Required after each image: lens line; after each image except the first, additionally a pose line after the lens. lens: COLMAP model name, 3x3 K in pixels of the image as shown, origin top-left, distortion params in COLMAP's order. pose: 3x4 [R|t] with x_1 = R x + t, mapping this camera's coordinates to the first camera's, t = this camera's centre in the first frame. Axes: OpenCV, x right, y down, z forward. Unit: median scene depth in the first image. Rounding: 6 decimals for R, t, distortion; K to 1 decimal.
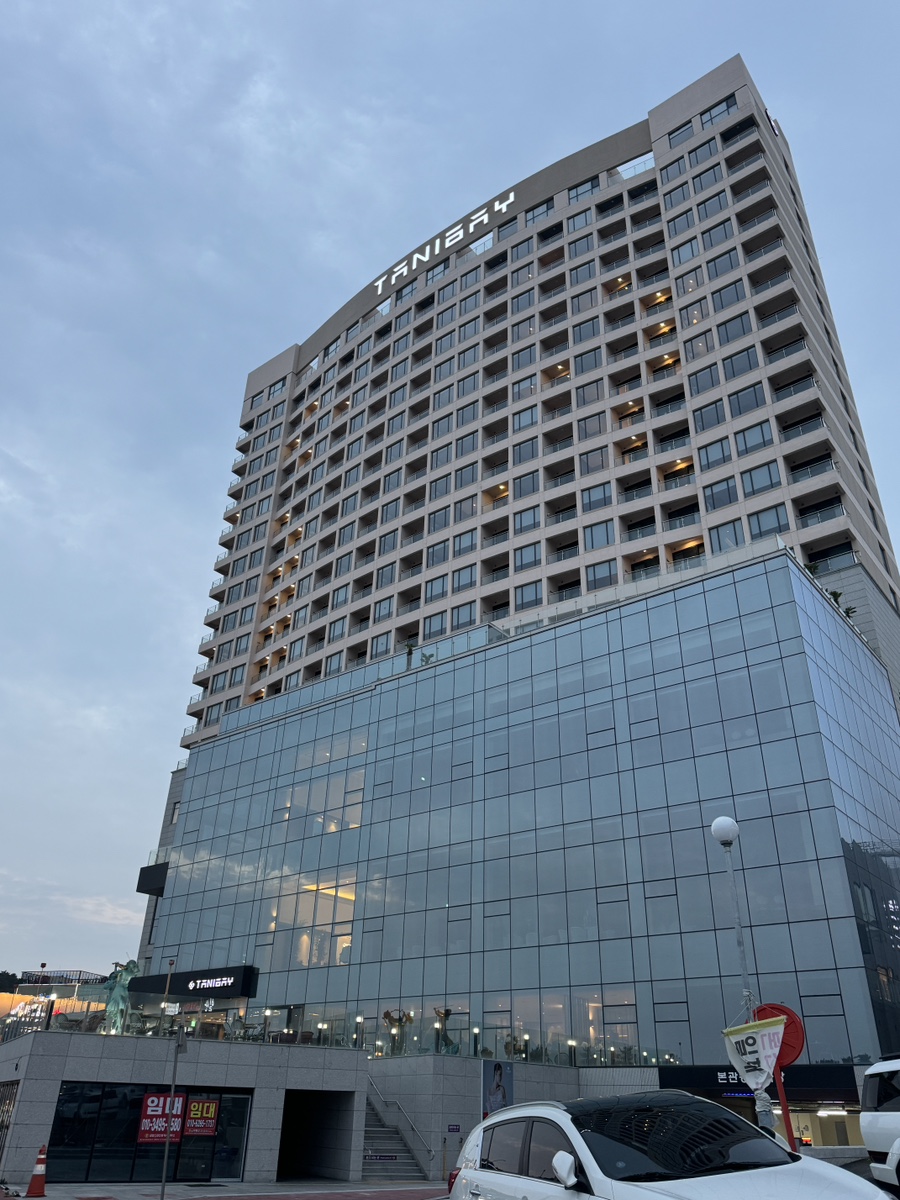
lens RADIAL K [[909.8, 0, 450.0], [0, 909.8, 600.0], [0, 0, 1]] dist [0.067577, -0.003884]
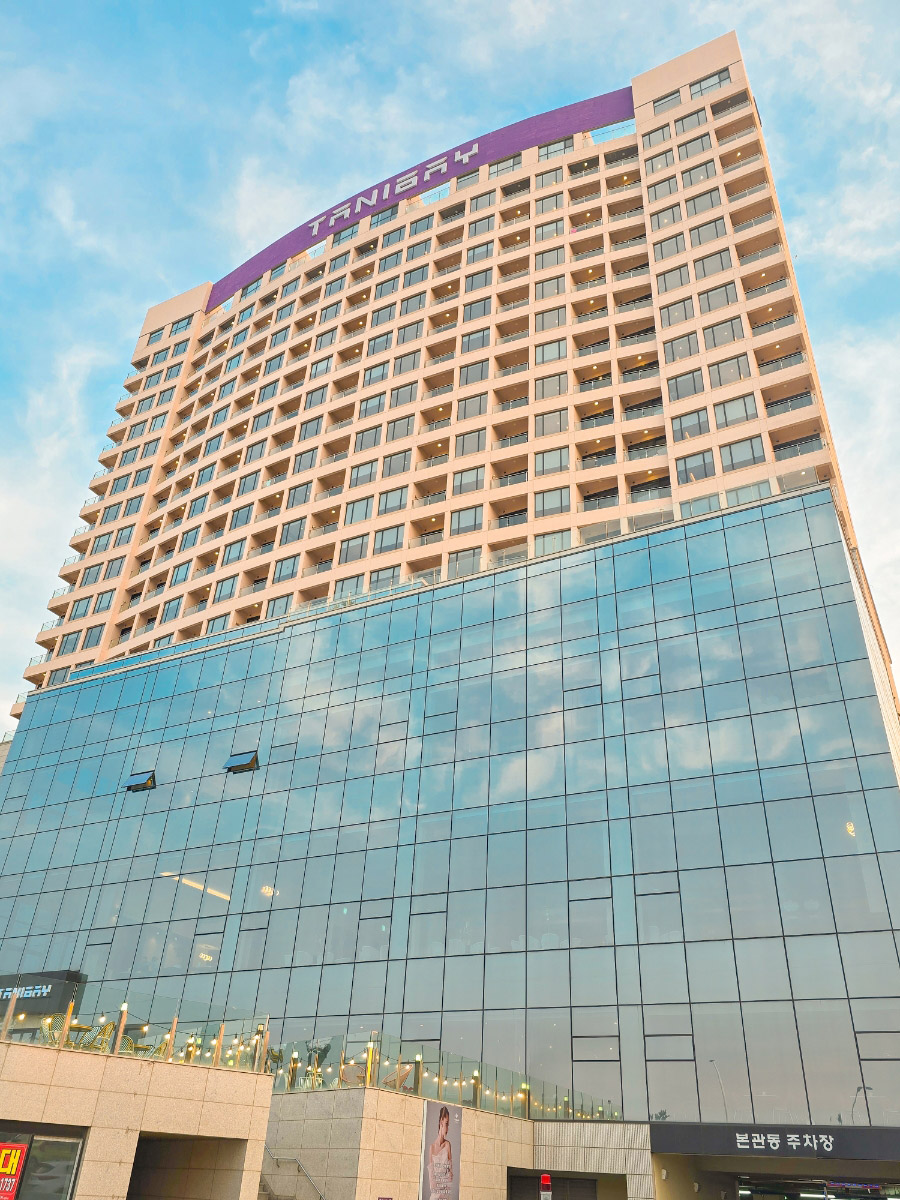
lens RADIAL K [[933.1, 0, 453.2], [0, 933.1, 576.8], [0, 0, 1]] dist [0.078819, -0.006631]
pose [[0.983518, 0.118277, 0.136758, -0.040040], [-0.108705, 0.991204, -0.075487, 0.070580], [-0.144483, 0.059376, 0.987724, 0.117216]]
